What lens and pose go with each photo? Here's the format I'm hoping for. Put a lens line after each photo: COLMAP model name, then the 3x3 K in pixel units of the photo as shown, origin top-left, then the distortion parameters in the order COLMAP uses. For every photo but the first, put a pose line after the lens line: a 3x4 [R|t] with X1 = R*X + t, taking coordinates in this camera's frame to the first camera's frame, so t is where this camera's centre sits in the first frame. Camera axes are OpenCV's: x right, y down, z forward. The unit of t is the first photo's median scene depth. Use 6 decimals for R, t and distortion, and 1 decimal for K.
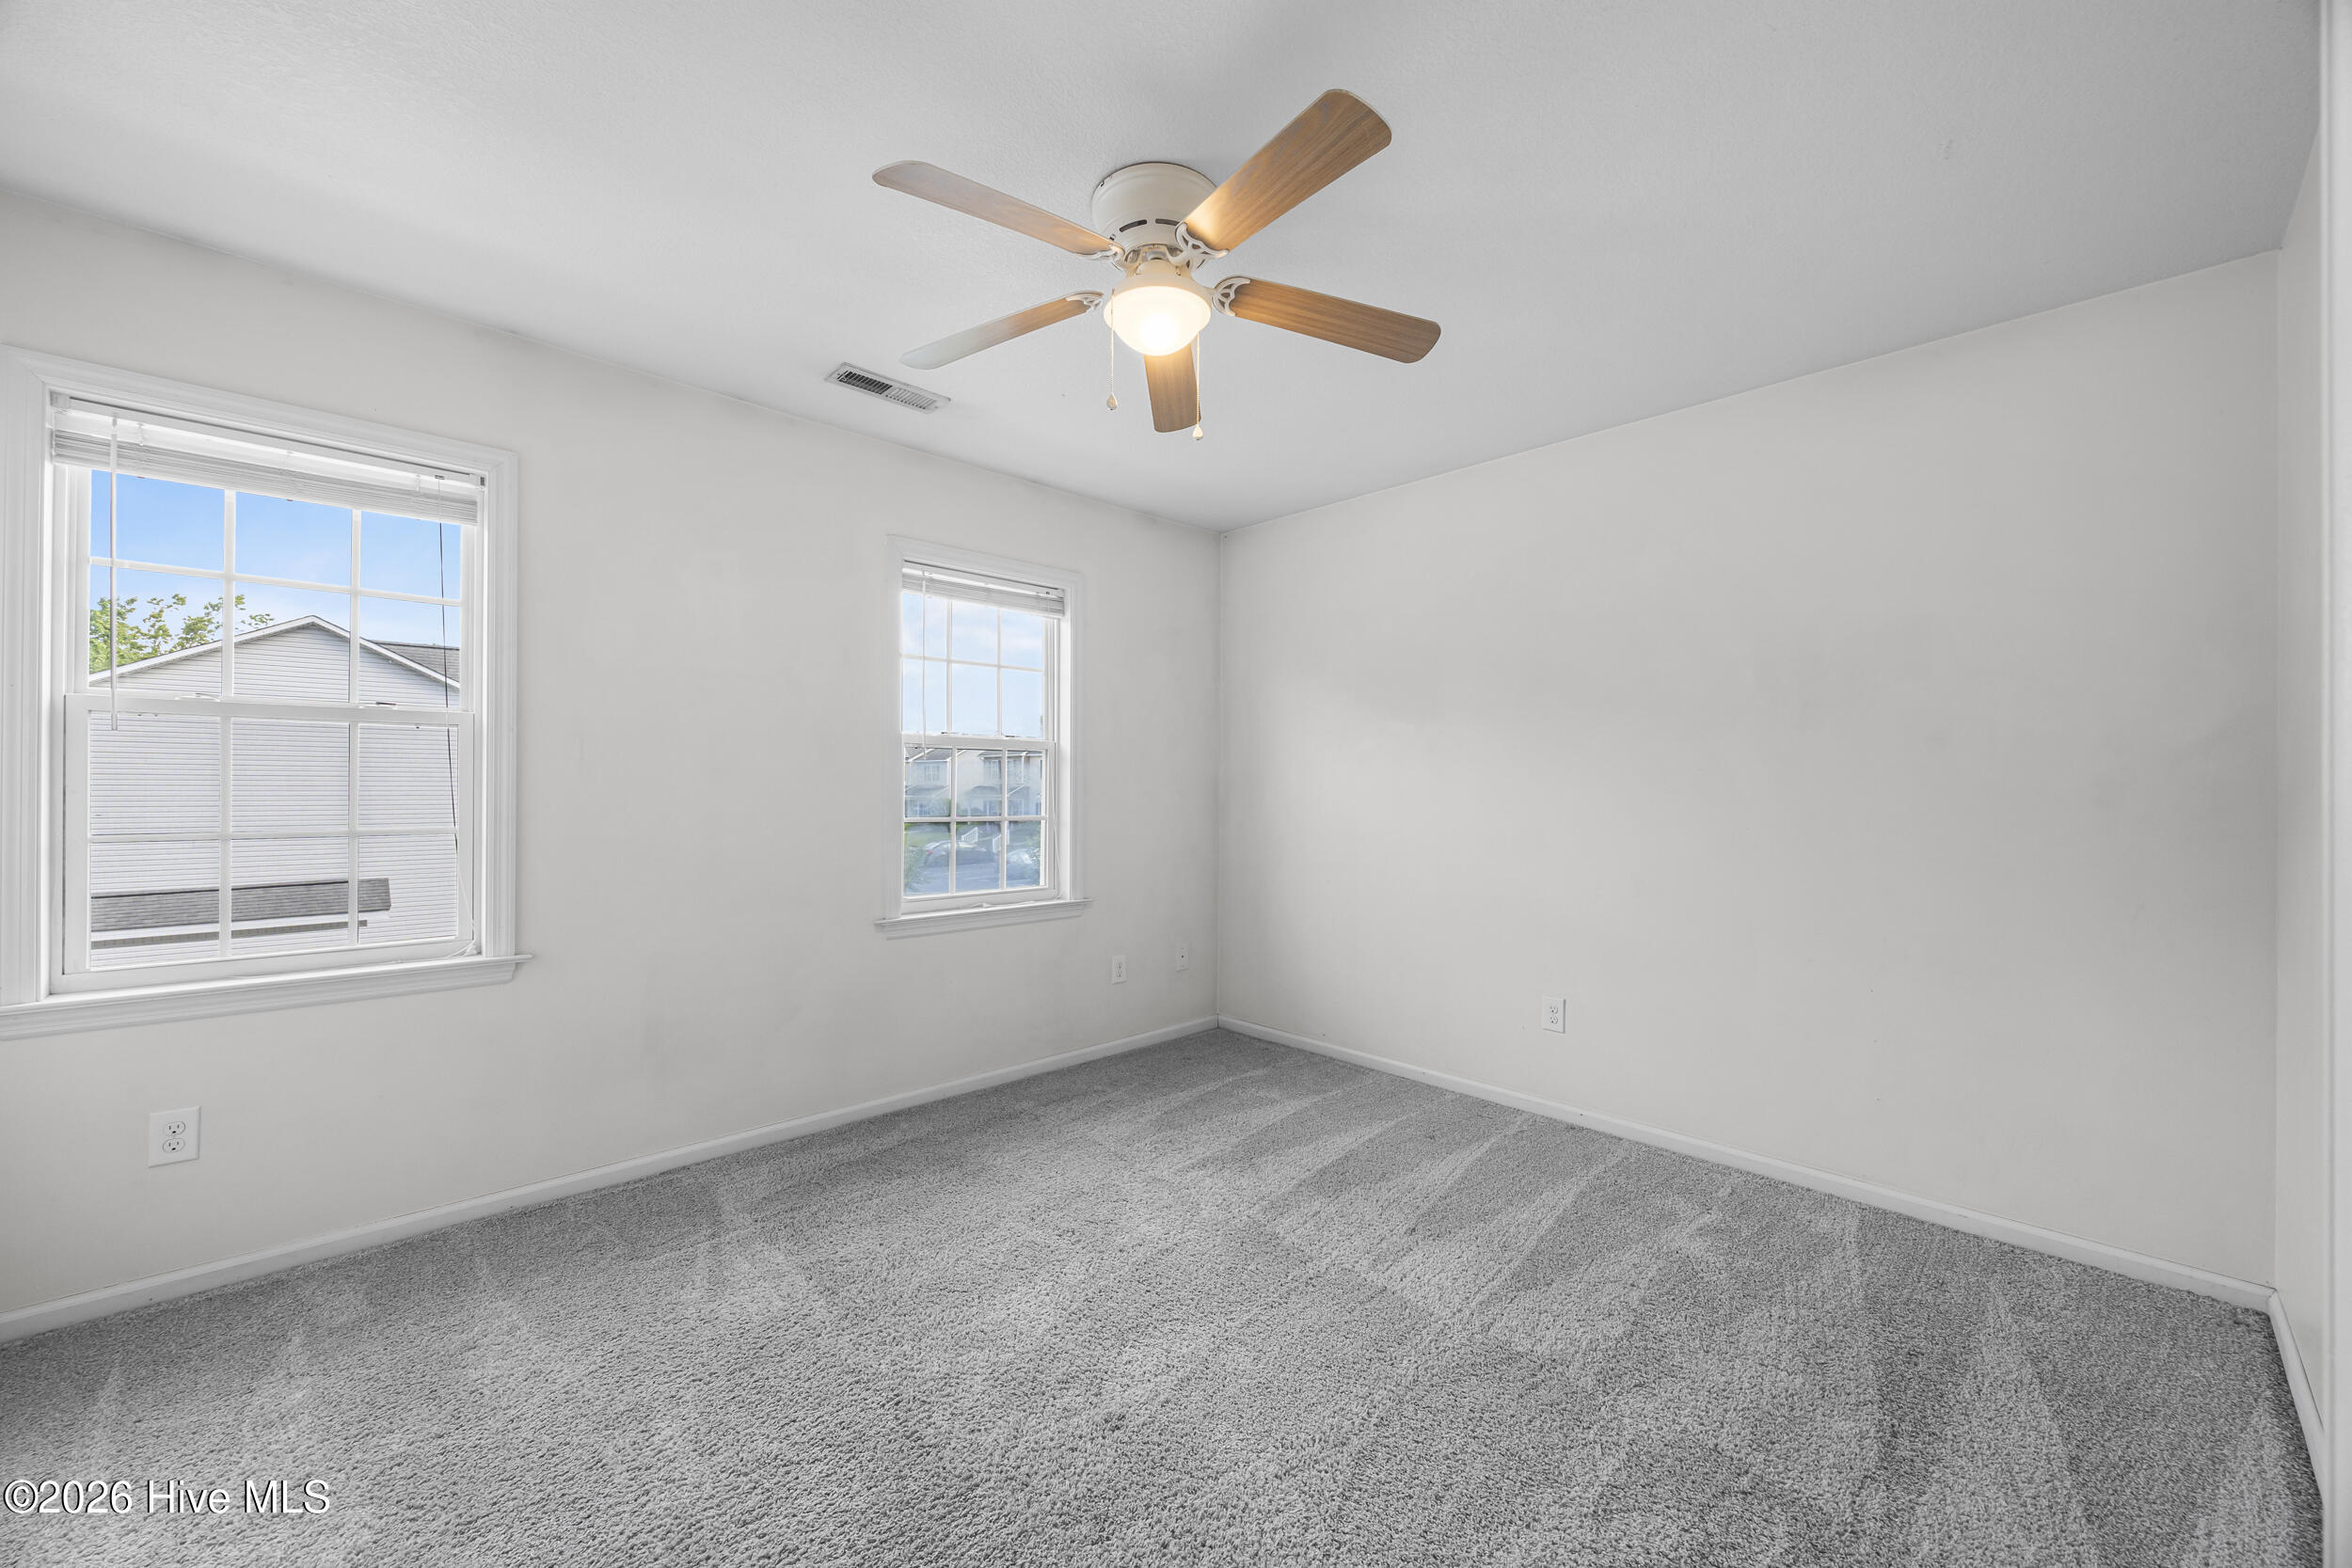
lens RADIAL K [[910.4, 0, 1178.9], [0, 910.4, 786.8], [0, 0, 1]] dist [0.000338, 0.000043]
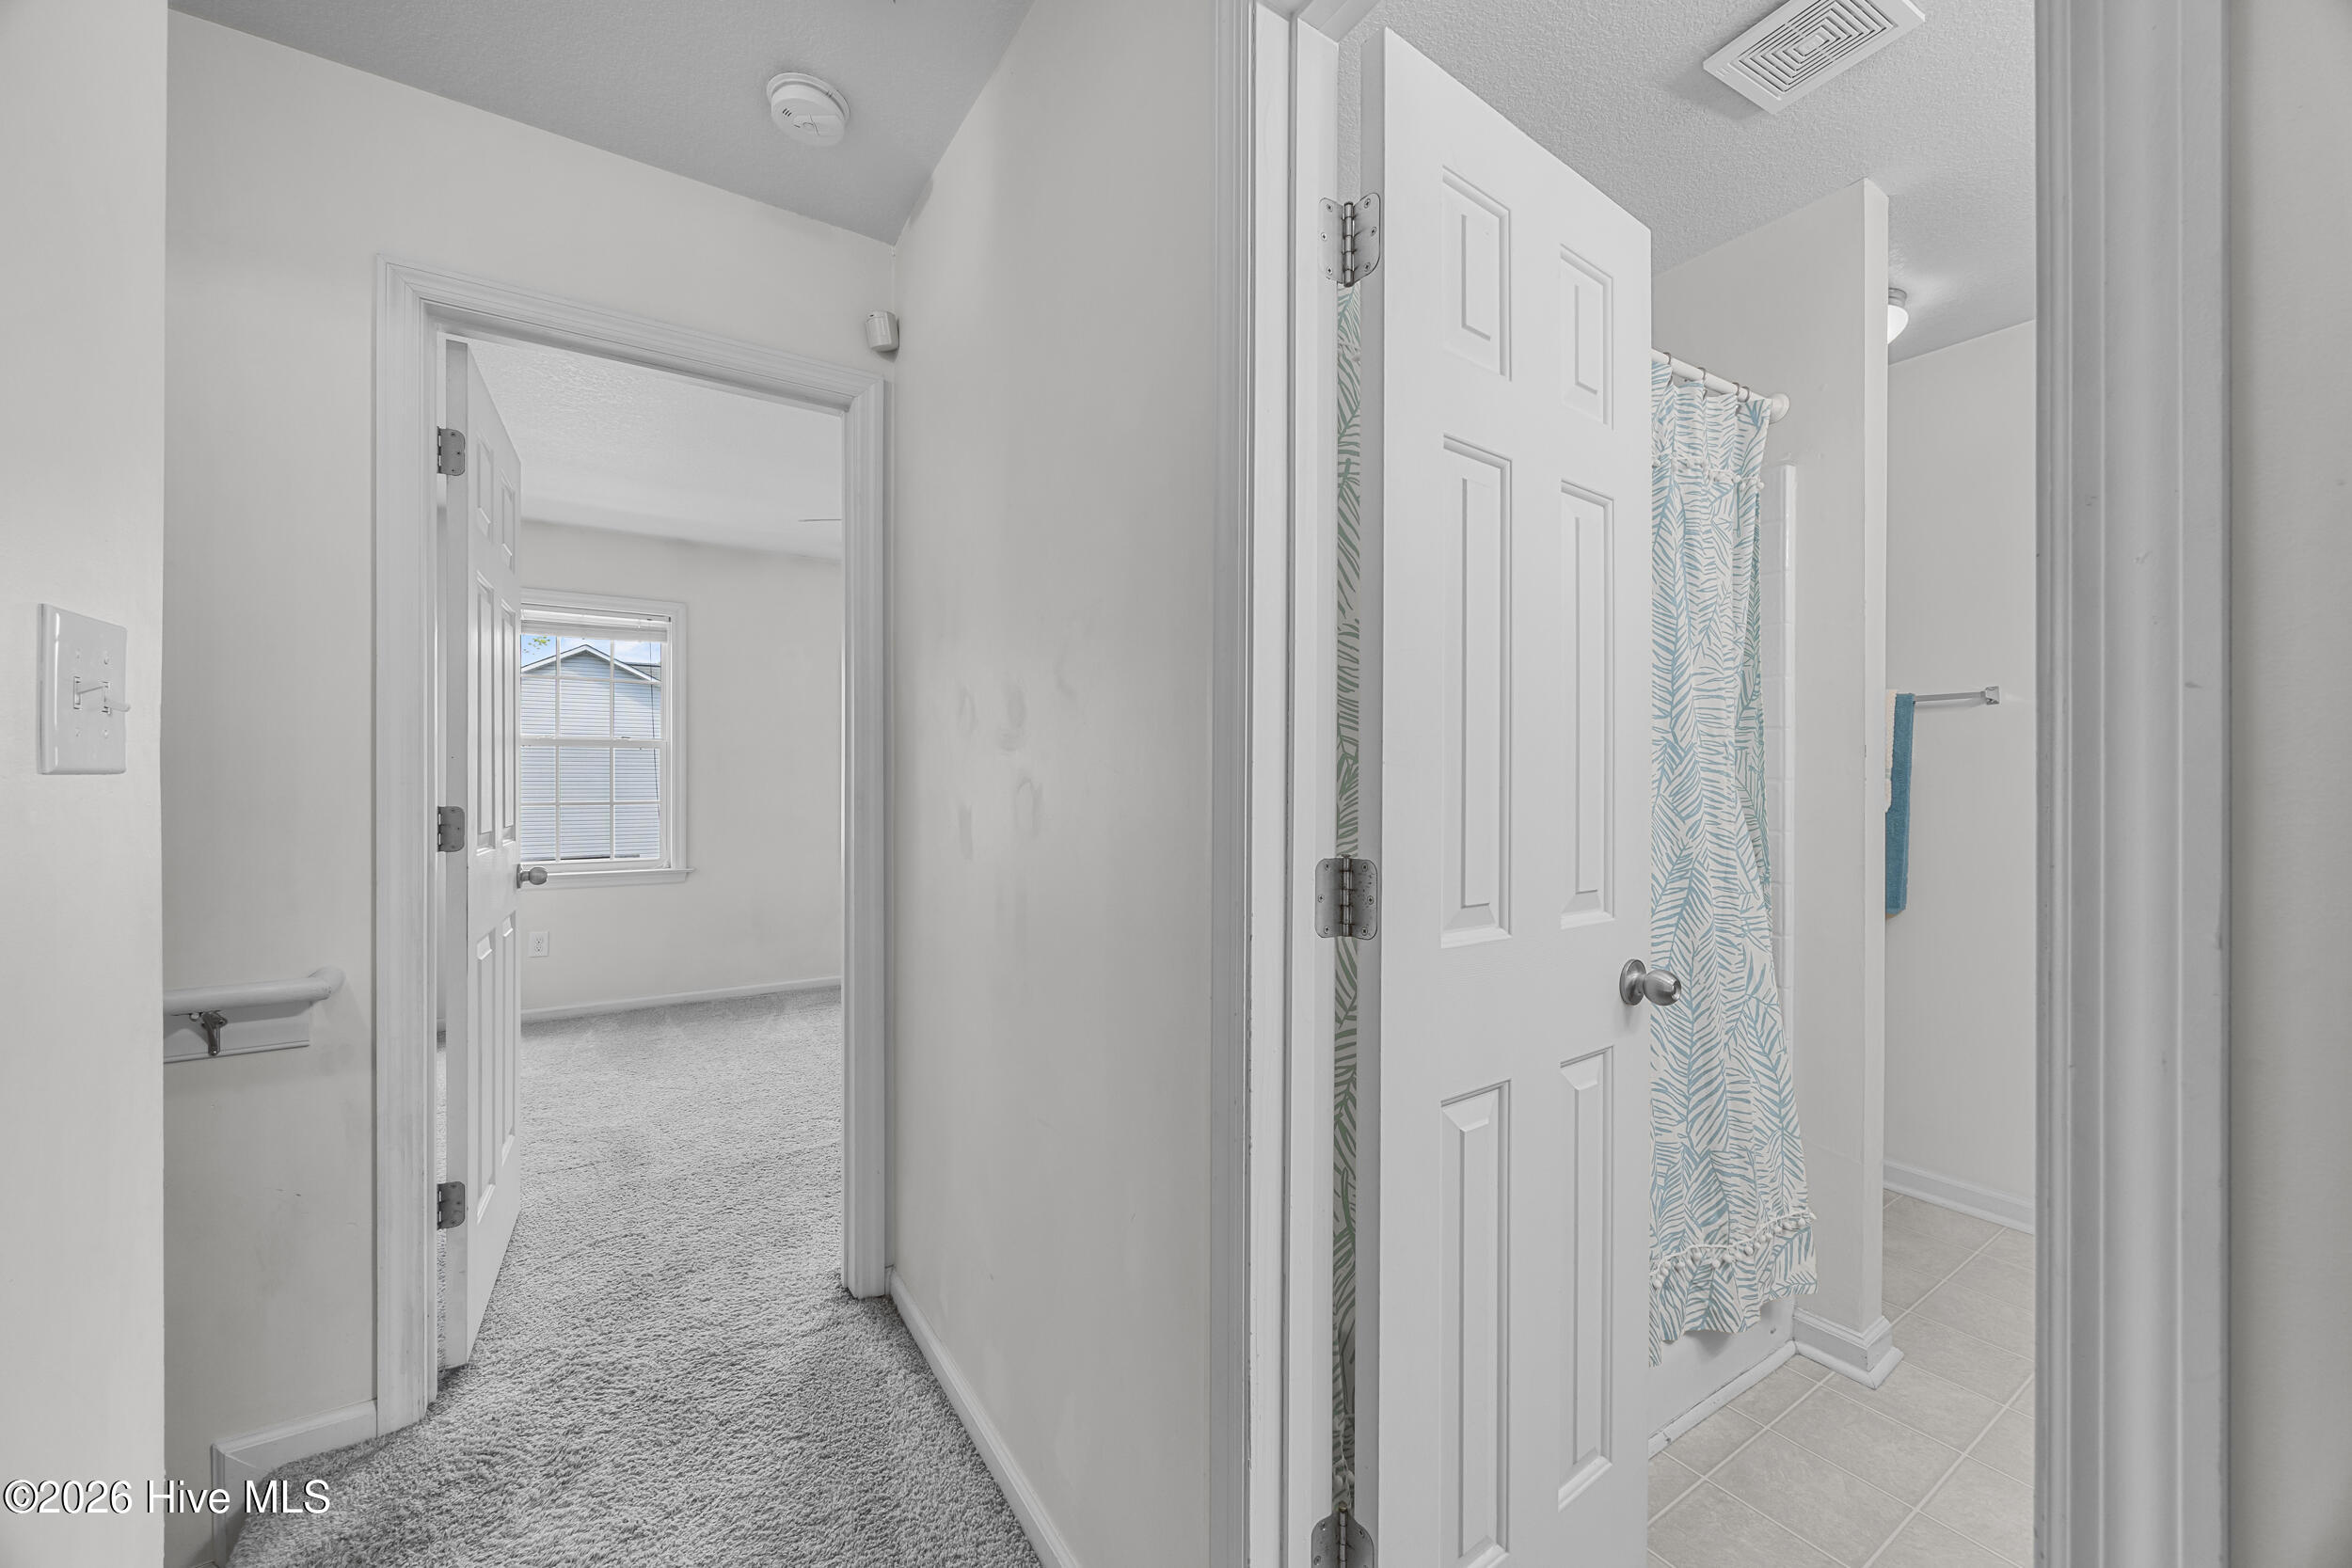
lens RADIAL K [[910.4, 0, 1174.5], [0, 910.4, 786.5], [0, 0, 1]] dist [0.000338, 0.000043]
pose [[0.983027, 0.001909, -0.183448, 0.620149], [-0.000272, 0.999960, 0.008948, -0.002990], [0.183458, -0.008747, 0.982989, -0.677991]]
